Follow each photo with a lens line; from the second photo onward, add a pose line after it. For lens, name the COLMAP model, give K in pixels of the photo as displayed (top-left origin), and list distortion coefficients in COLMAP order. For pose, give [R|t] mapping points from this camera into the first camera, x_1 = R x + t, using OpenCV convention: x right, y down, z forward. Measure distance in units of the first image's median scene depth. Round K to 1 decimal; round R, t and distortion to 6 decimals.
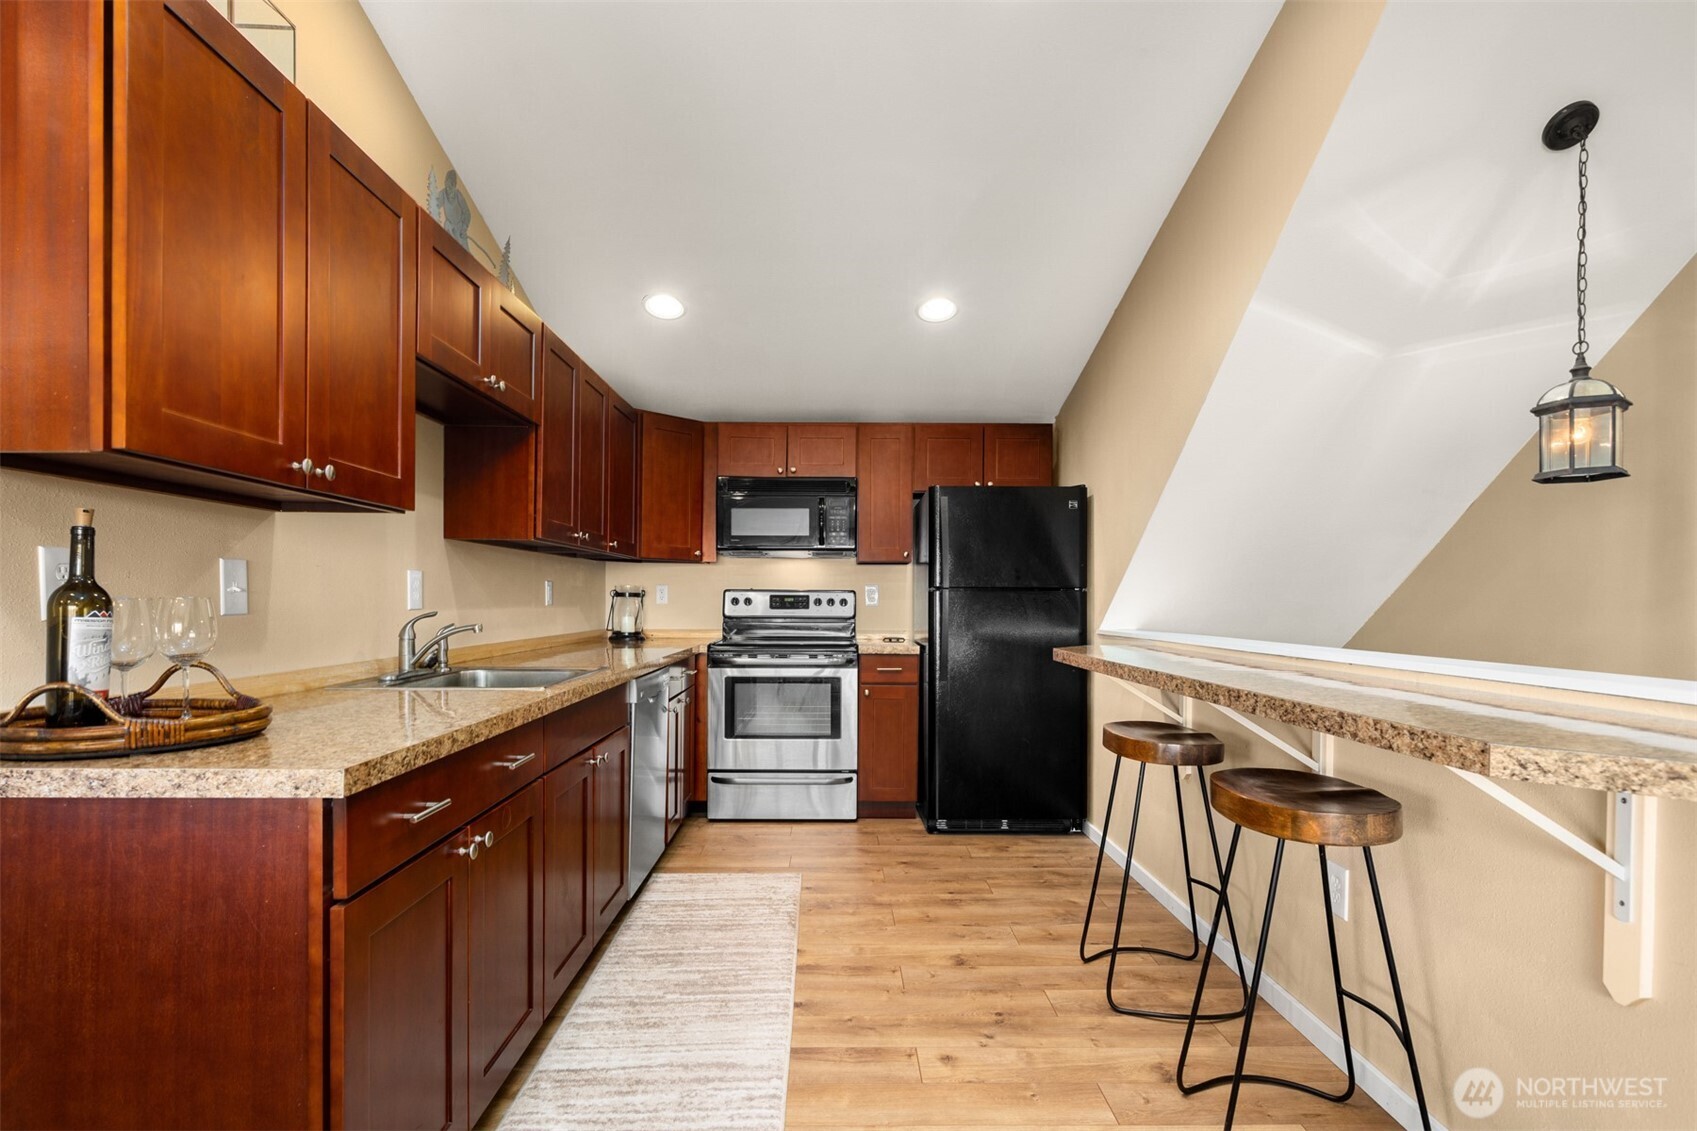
lens RADIAL K [[829.1, 0, 837.6], [0, 829.1, 597.0], [0, 0, 1]] dist [-0.000803, -0.000201]
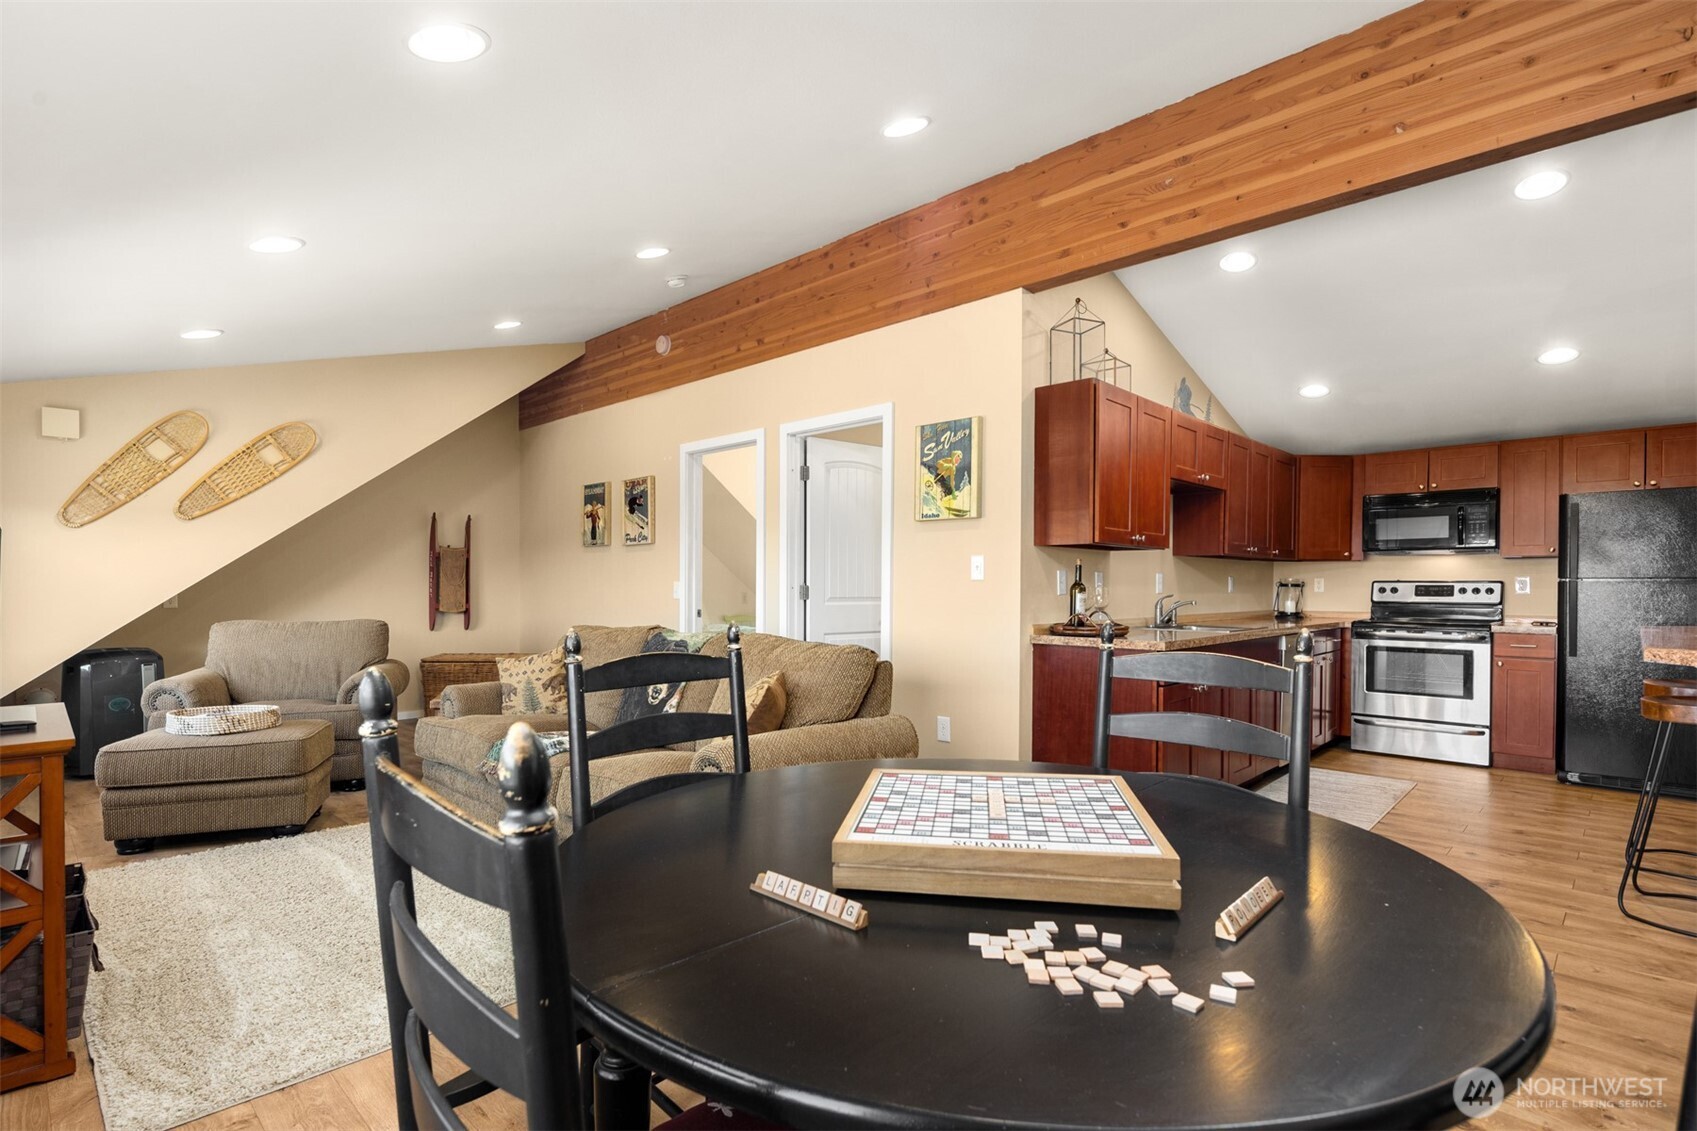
lens RADIAL K [[829.1, 0, 837.6], [0, 829.1, 597.0], [0, 0, 1]] dist [-0.000803, -0.000201]
pose [[0.713245, 0.007030, -0.700879, 0.188729], [0.001441, 0.999933, 0.011497, -0.000190], [0.700913, -0.009210, 0.713187, -0.549656]]
